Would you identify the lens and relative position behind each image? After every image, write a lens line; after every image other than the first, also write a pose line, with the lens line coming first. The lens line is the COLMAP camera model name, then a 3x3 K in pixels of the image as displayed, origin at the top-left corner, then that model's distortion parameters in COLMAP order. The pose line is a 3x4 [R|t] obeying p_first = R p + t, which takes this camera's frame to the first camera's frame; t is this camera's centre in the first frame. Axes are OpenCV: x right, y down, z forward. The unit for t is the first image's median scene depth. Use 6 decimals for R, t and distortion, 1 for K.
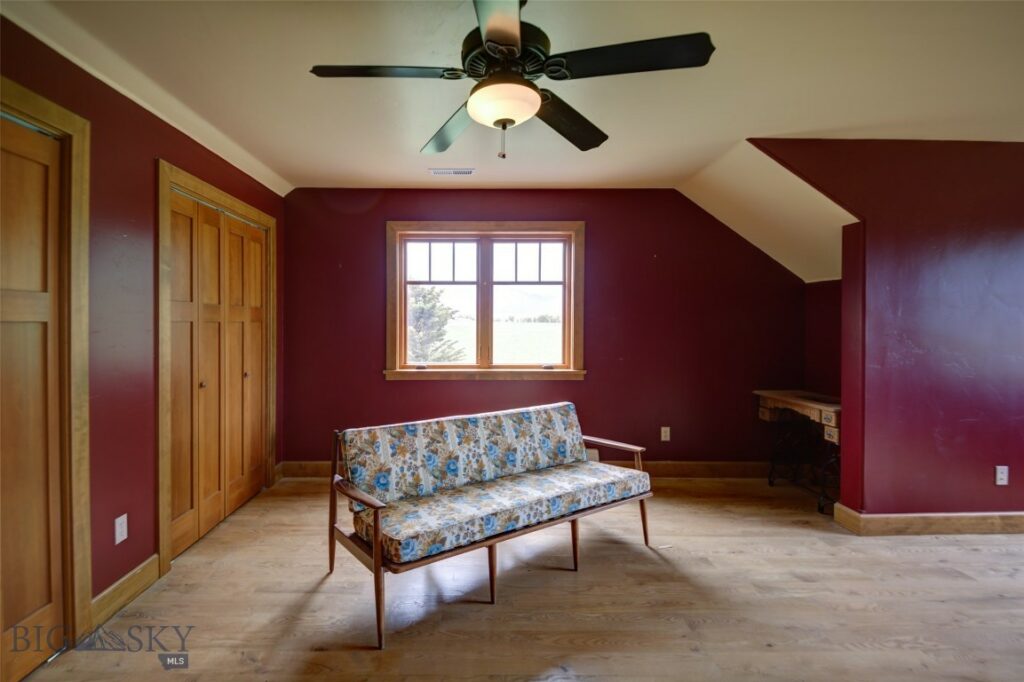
lens RADIAL K [[444.5, 0, 510.5], [0, 444.5, 321.5], [0, 0, 1]] dist [0.033063, -0.023937]
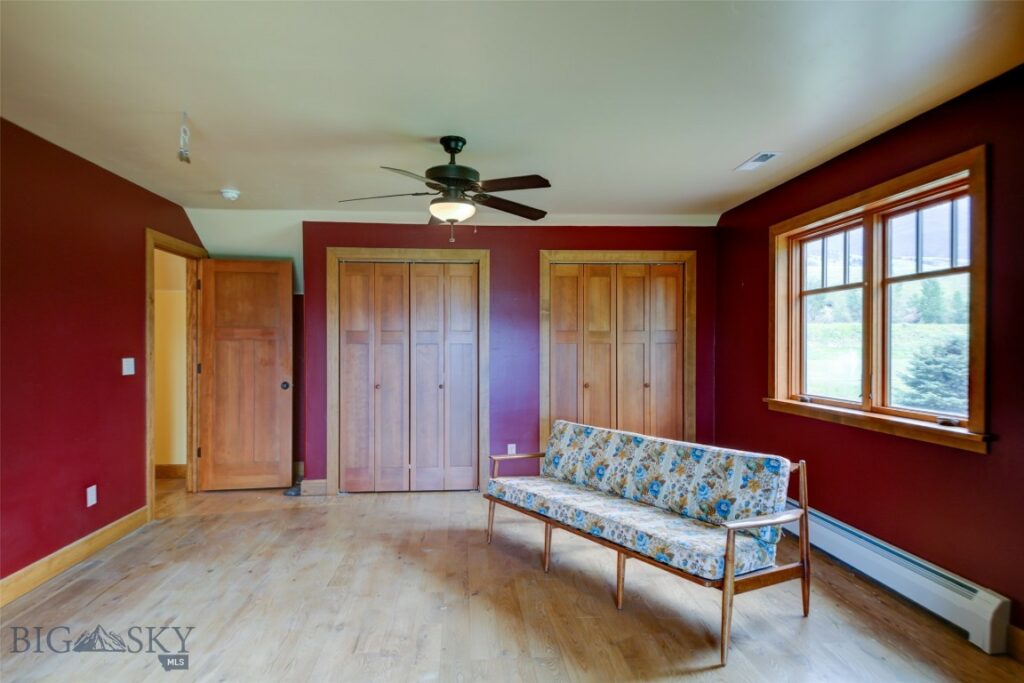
lens RADIAL K [[565.4, 0, 512.0], [0, 565.4, 341.5], [0, 0, 1]] dist [0.050388, -0.046253]
pose [[0.067771, -0.007711, -0.997671, 0.902077], [0.004425, 0.999963, -0.007428, 0.005187], [0.997691, -0.003911, 0.067803, 0.478599]]
